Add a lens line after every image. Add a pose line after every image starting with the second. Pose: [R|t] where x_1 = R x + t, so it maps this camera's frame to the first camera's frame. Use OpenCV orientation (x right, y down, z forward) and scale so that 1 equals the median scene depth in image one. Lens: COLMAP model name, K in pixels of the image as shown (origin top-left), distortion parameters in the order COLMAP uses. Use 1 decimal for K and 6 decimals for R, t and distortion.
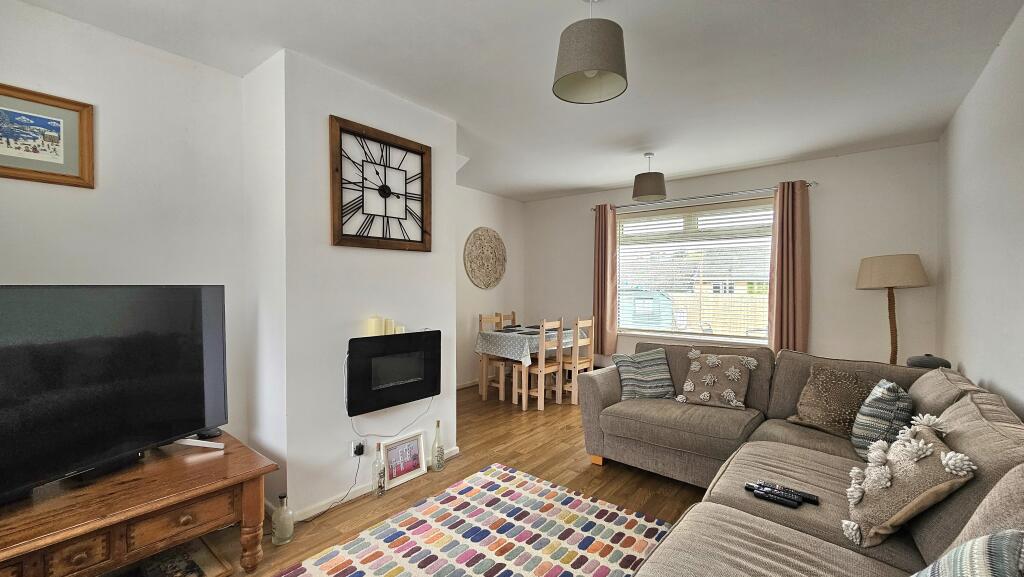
lens RADIAL K [[418.4, 0, 510.9], [0, 418.4, 287.7], [0, 0, 1]] dist [-0.001830, -0.000215]
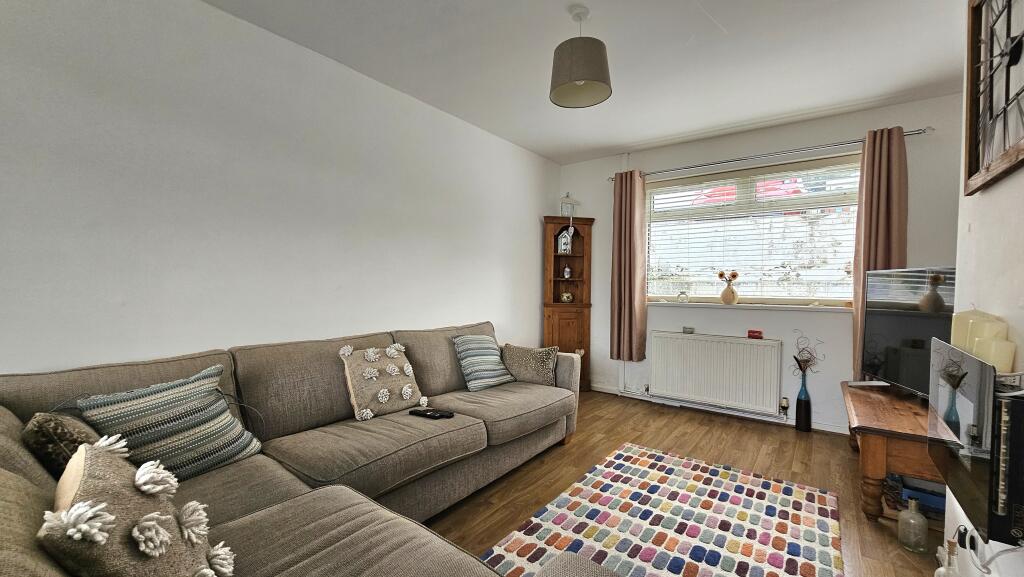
lens RADIAL K [[418.4, 0, 512.9], [0, 418.4, 291.4], [0, 0, 1]] dist [-0.001830, -0.000215]
pose [[-0.999246, -0.010643, -0.037347, 0.334917], [-0.011579, 0.999622, 0.024936, 0.044197], [0.037067, 0.025349, -0.998991, 1.790910]]
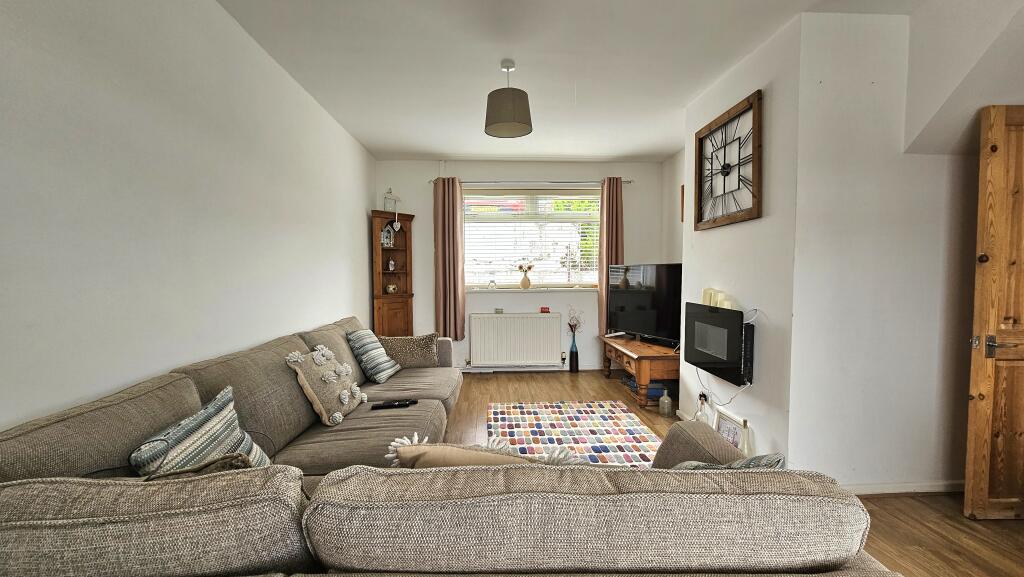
lens RADIAL K [[418.4, 0, 507.5], [0, 418.4, 288.1], [0, 0, 1]] dist [-0.001830, -0.000215]
pose [[-0.749819, 0.027706, -0.661062, 0.988323], [-0.001262, 0.999061, 0.043303, 0.023260], [0.661642, 0.033304, -0.749080, 1.763481]]
